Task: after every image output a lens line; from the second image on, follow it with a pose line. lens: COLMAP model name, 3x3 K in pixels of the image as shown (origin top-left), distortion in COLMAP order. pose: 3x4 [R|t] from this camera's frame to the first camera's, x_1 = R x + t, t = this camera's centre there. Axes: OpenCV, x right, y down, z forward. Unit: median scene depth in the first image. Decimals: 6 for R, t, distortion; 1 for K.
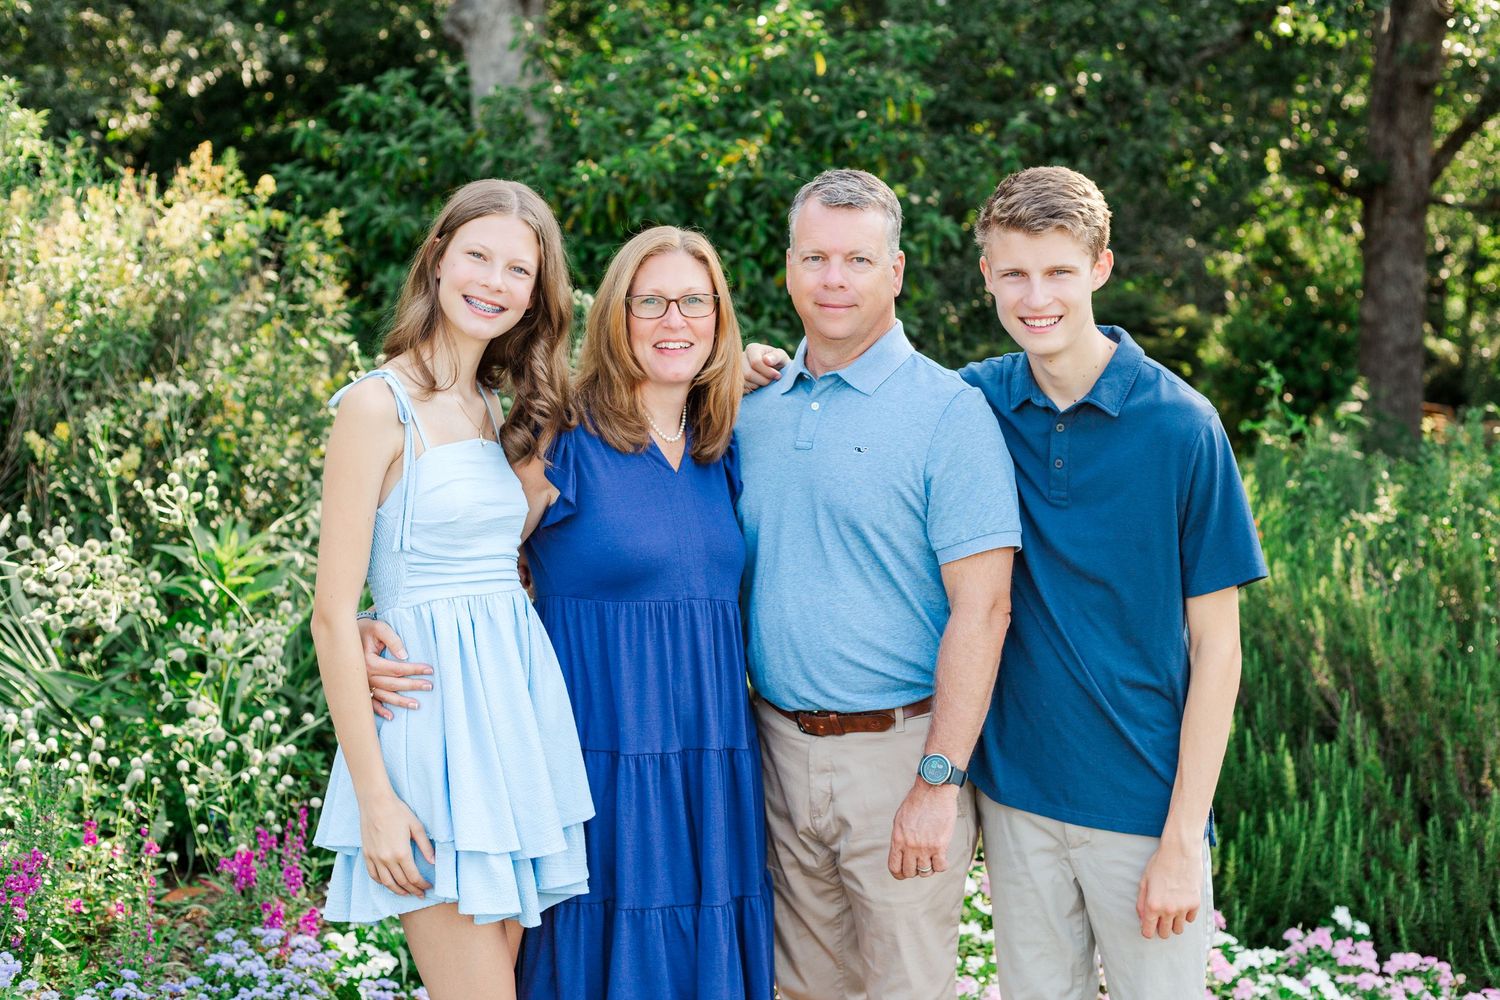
lens RADIAL K [[2311.6, 0, 798.5], [0, 2311.6, 472.0], [0, 0, 1]] dist [0.000043, -0.040151]
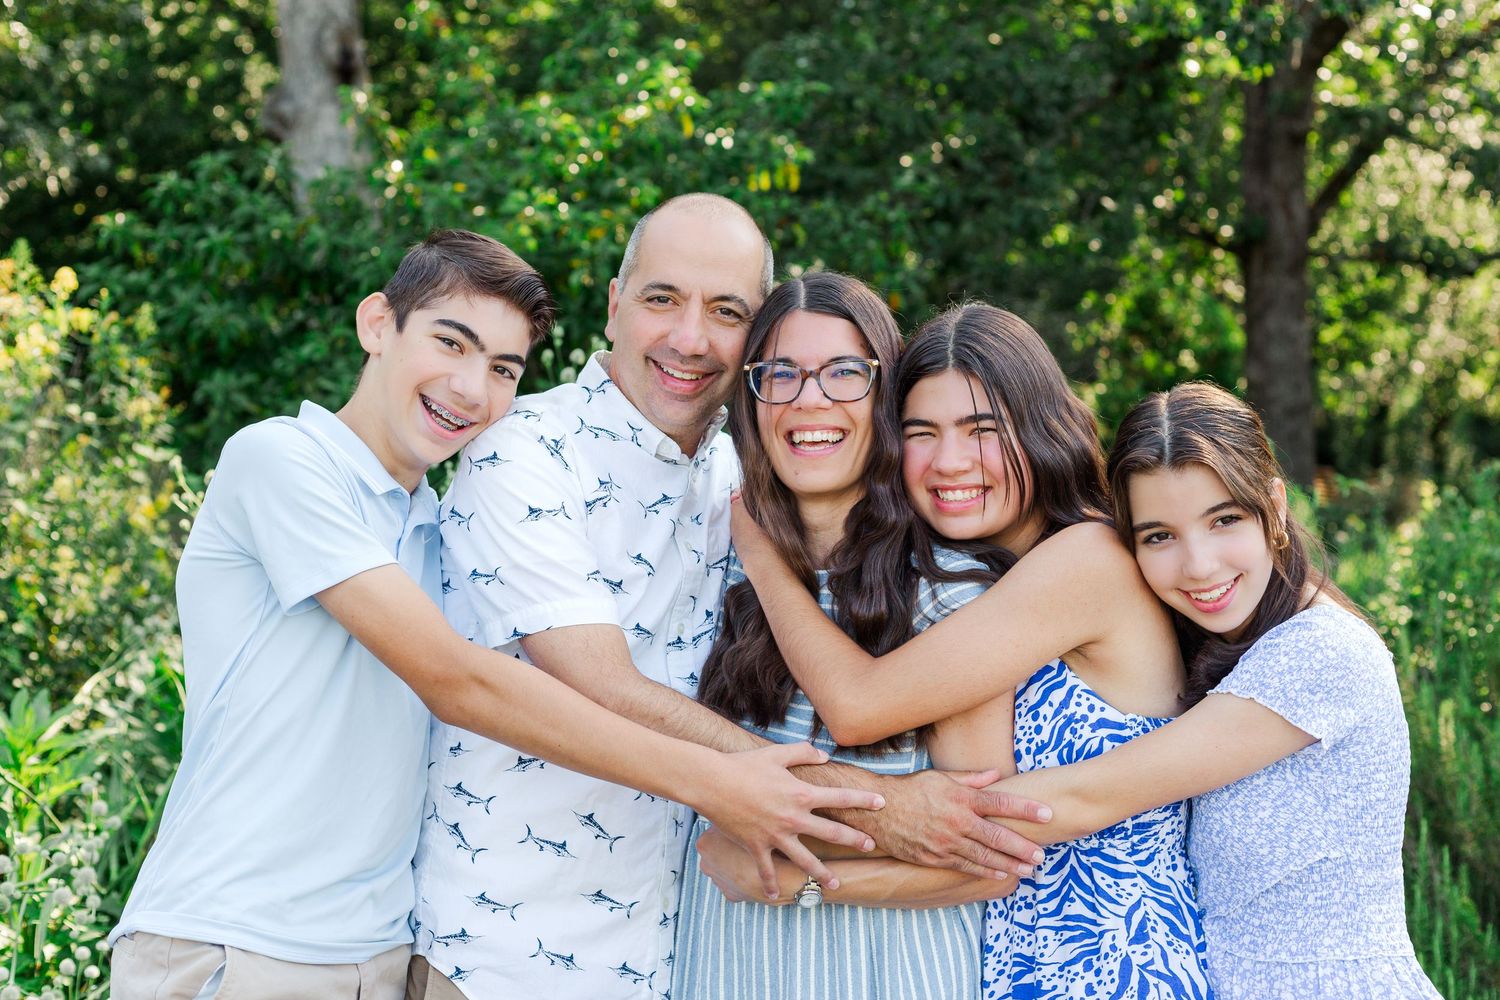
lens RADIAL K [[2311.6, 0, 798.5], [0, 2311.6, 472.0], [0, 0, 1]] dist [0.000043, -0.040151]
pose [[0.996156, -0.051946, 0.070532, -0.024433], [0.054677, 0.997805, -0.037359, -0.006747], [-0.068437, 0.041072, 0.996810, 0.134095]]
